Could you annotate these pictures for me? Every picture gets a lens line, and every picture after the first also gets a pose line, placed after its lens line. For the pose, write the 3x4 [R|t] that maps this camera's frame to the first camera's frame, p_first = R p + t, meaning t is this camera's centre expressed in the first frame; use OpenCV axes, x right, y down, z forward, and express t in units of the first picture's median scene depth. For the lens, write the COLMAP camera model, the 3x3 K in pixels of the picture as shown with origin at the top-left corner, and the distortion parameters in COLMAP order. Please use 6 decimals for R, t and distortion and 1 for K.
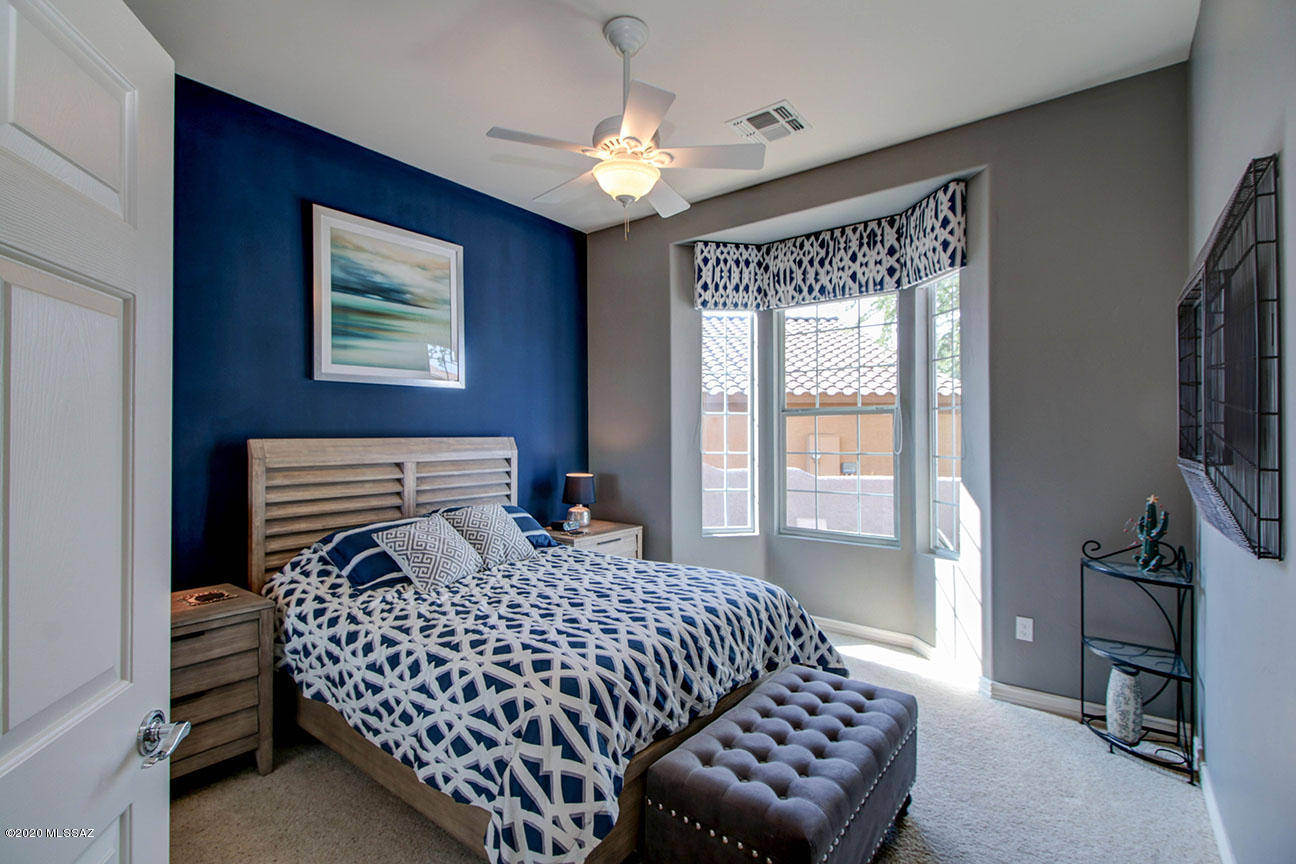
lens RADIAL K [[608.0, 0, 647.1], [0, 608.0, 432.9], [0, 0, 1]] dist [0.004660, -0.000467]
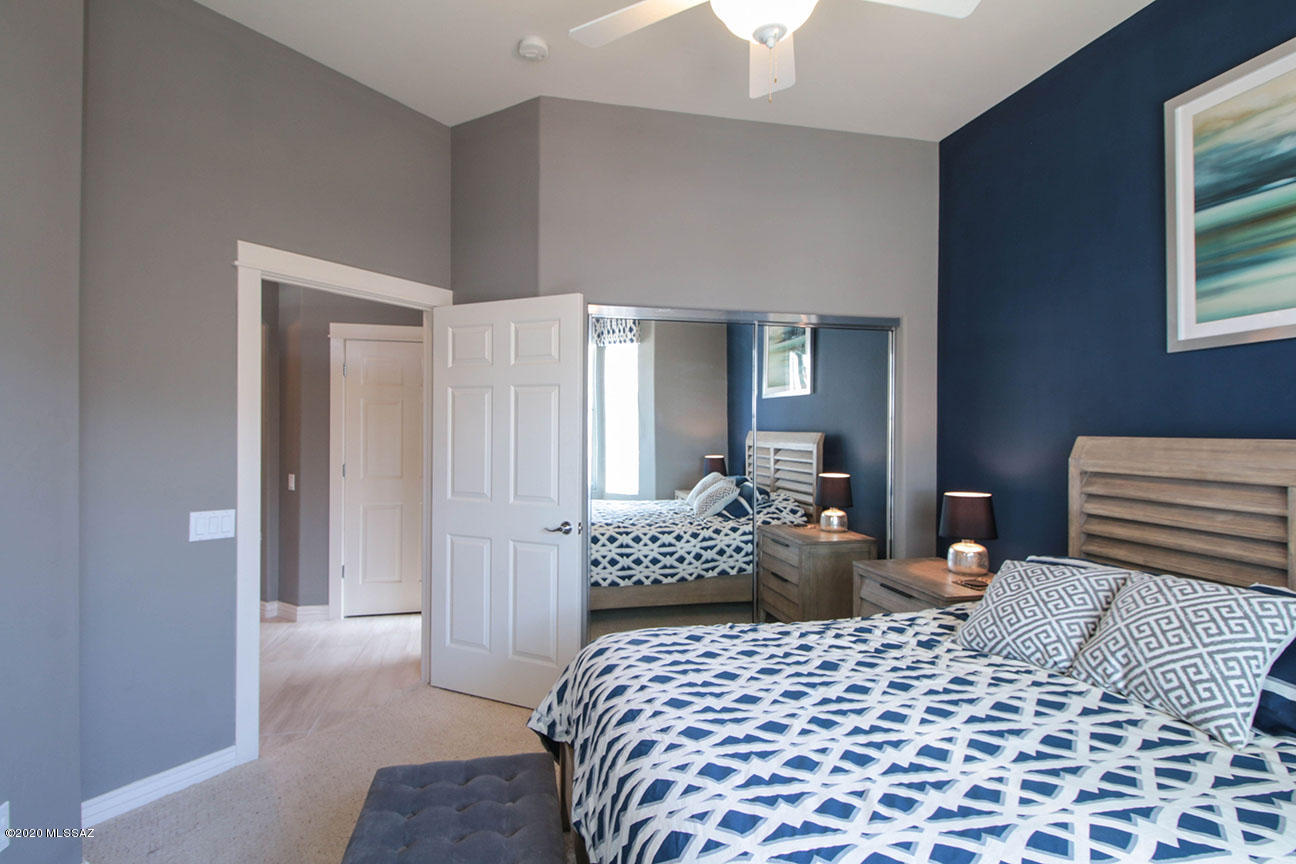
lens RADIAL K [[641.2, 0, 645.4], [0, 641.2, 428.3], [0, 0, 1]] dist [0.000205, 0.000319]
pose [[-0.650439, -0.012352, -0.759458, 0.388295], [-0.011849, 0.999911, -0.006114, 0.010270], [0.759466, 0.005022, -0.650528, 1.000811]]
